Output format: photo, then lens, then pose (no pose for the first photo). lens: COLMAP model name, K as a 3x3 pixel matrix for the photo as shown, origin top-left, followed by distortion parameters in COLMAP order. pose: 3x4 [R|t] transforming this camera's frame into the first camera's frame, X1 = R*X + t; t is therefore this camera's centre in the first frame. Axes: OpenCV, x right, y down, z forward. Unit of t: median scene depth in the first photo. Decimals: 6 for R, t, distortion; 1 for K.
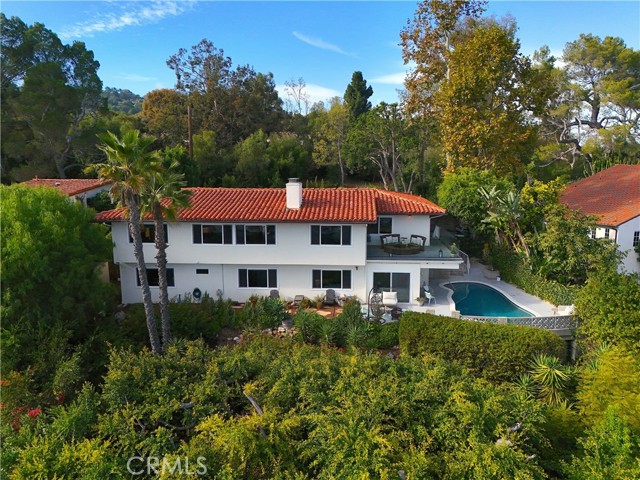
lens RADIAL K [[468.0, 0, 320.7], [0, 468.0, 233.9], [0, 0, 1]] dist [0.061482, -0.021774]
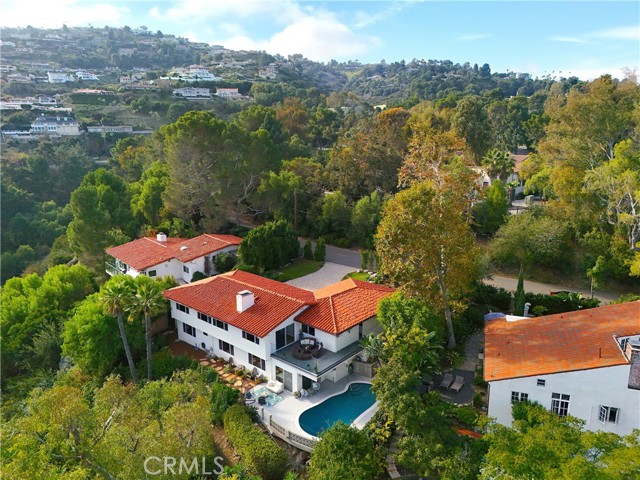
lens RADIAL K [[468.0, 0, 319.9], [0, 468.0, 241.5], [0, 0, 1]] dist [0.061482, -0.021774]
pose [[0.807698, 0.147285, -0.570904, 1.033379], [-0.094128, 0.988088, 0.121742, -0.511048], [0.582034, -0.044593, 0.811941, -0.133840]]
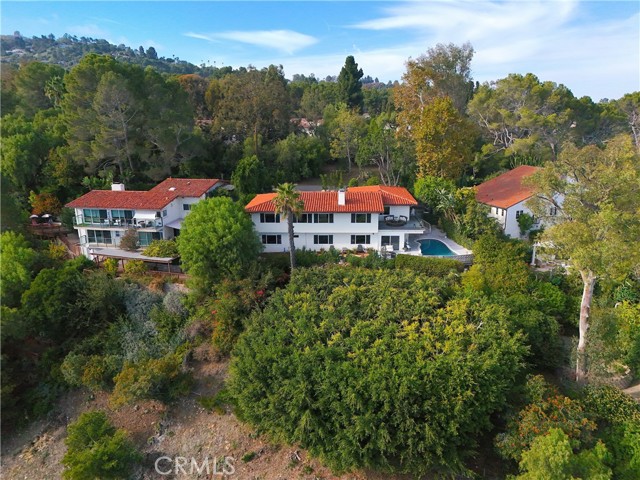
lens RADIAL K [[468.0, 0, 318.7], [0, 468.0, 242.0], [0, 0, 1]] dist [0.061482, -0.021774]
pose [[0.999237, -0.015316, 0.035924, -0.229276], [0.010893, 0.992685, 0.120242, -0.136283], [-0.037503, -0.119759, 0.992094, -0.990906]]
